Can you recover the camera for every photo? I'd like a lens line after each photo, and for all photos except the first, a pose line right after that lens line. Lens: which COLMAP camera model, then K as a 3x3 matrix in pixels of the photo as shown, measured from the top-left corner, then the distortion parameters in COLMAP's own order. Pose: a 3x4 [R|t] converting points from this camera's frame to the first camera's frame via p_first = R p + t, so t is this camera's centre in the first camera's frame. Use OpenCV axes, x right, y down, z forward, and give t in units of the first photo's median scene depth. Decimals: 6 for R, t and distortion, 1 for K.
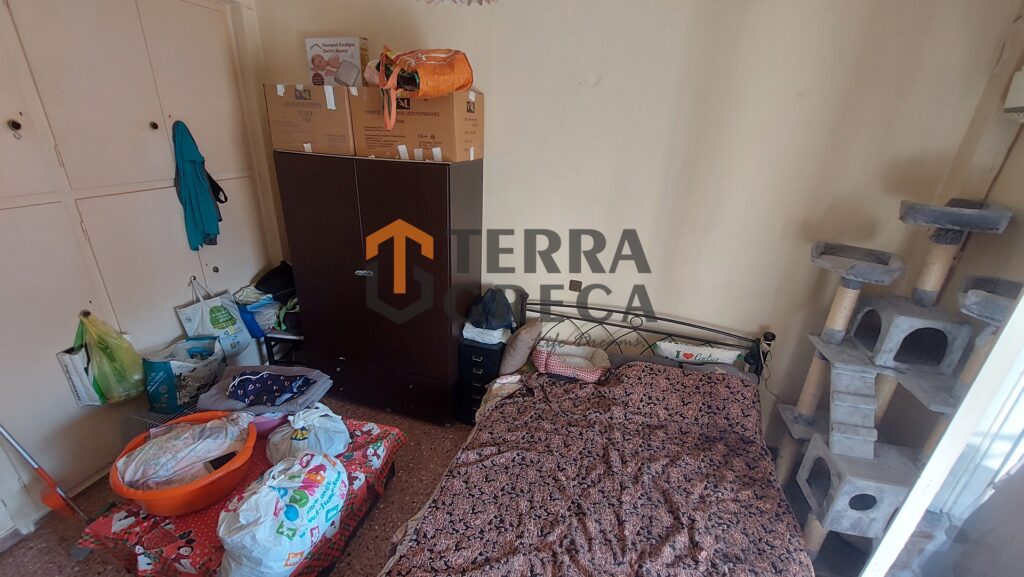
lens RADIAL K [[420.9, 0, 517.5], [0, 420.9, 291.6], [0, 0, 1]] dist [-0.014577, -0.000326]
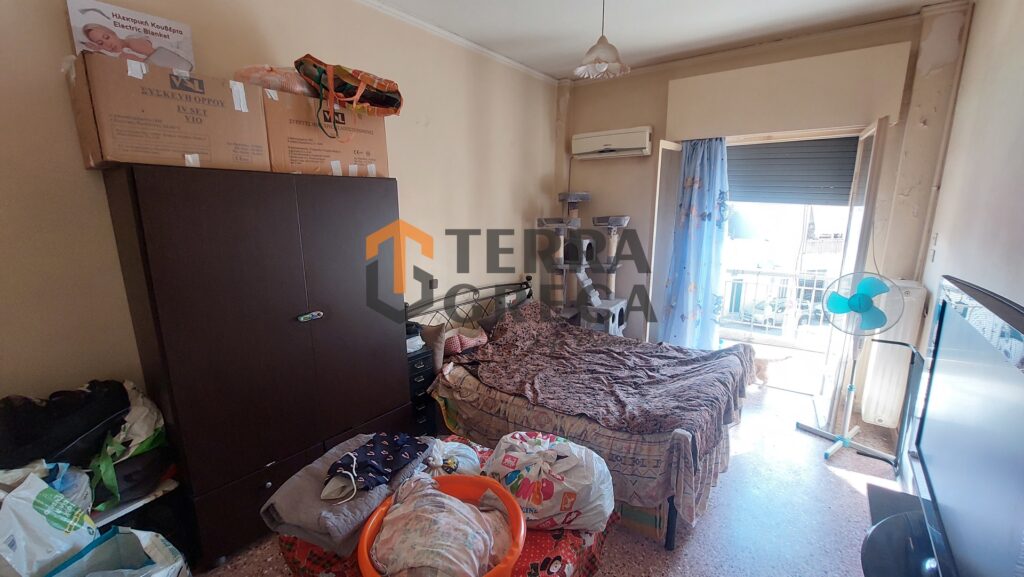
lens RADIAL K [[420.9, 0, 517.5], [0, 420.9, 291.6], [0, 0, 1]] dist [-0.014577, -0.000326]
pose [[0.347495, -0.230823, 0.908828, -1.022086], [0.371725, 0.923726, 0.092476, -0.018201], [-0.860853, 0.305699, 0.406793, 0.358625]]
